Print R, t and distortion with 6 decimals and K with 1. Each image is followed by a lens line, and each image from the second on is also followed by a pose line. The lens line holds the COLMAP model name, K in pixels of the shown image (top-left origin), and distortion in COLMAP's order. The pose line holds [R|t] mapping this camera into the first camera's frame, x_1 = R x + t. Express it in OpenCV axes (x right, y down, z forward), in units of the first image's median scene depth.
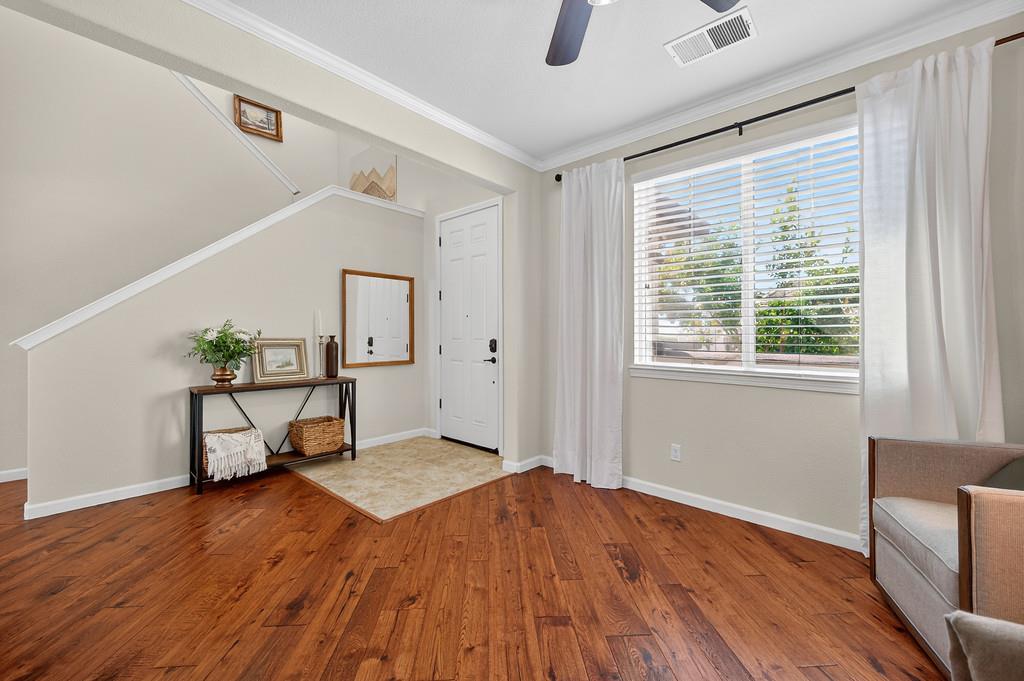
lens RADIAL K [[400.3, 0, 515.9], [0, 400.3, 341.0], [0, 0, 1]] dist [-0.000385, -0.000070]
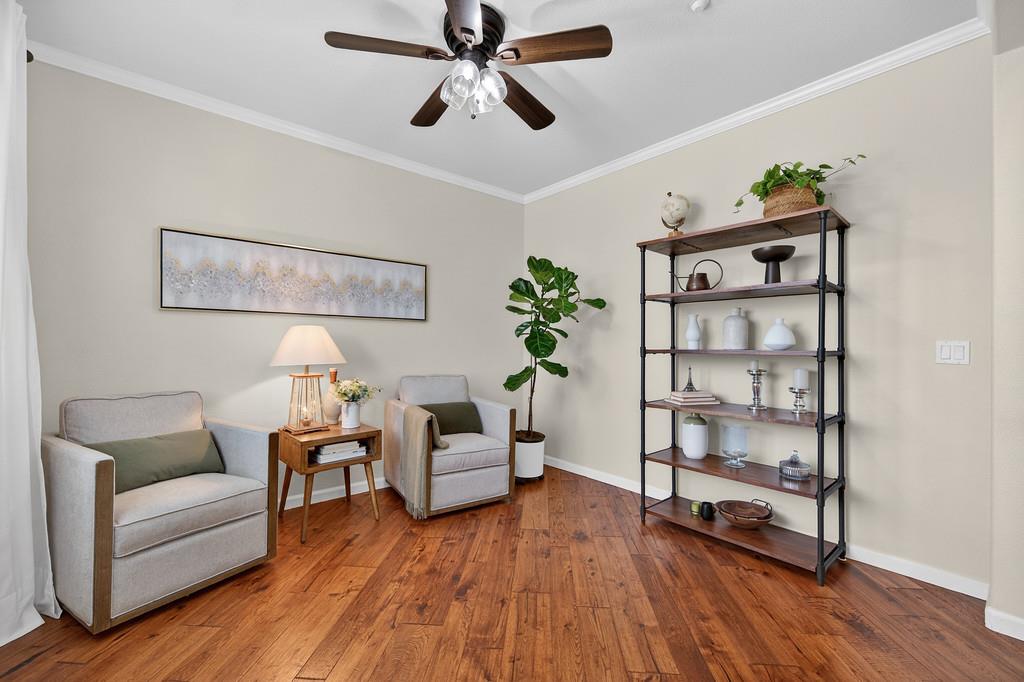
lens RADIAL K [[437.2, 0, 509.8], [0, 437.2, 345.5], [0, 0, 1]] dist [0.029286, 0.000116]
pose [[-0.989493, -0.012250, 0.144060, -0.066169], [-0.010058, 0.999822, 0.015937, -0.020267], [-0.144230, 0.014321, -0.989441, 1.214991]]
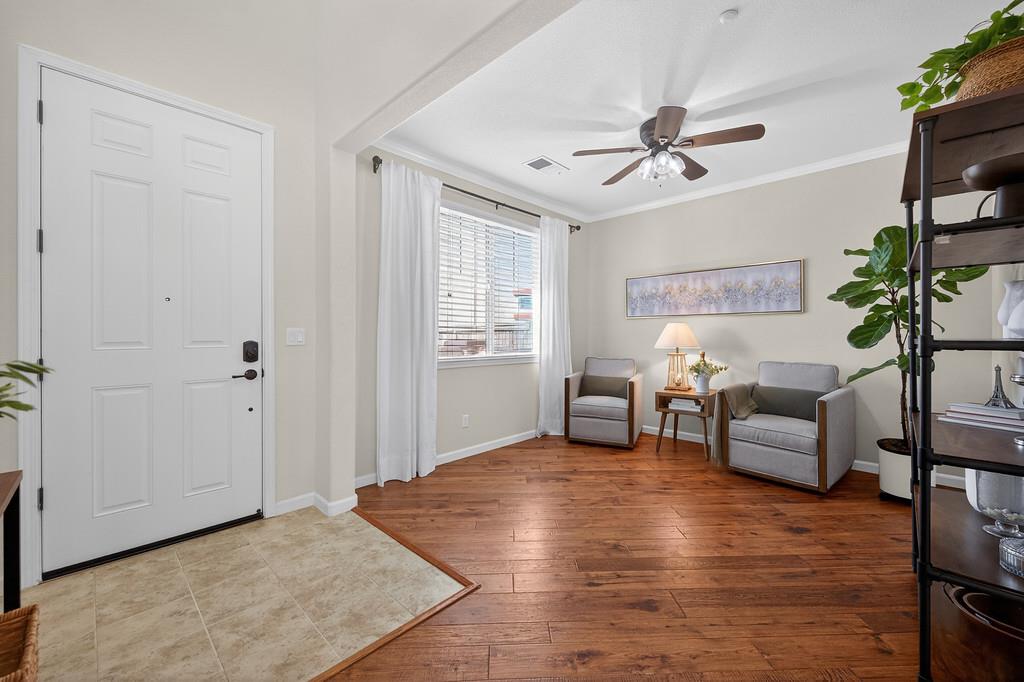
lens RADIAL K [[400.3, 0, 515.9], [0, 400.3, 341.5], [0, 0, 1]] dist [-0.000385, -0.000070]
pose [[0.039721, -0.022593, 0.998955, -0.970092], [0.013424, 0.999666, 0.022075, -0.018271], [-0.999121, 0.012533, 0.040011, 0.804267]]
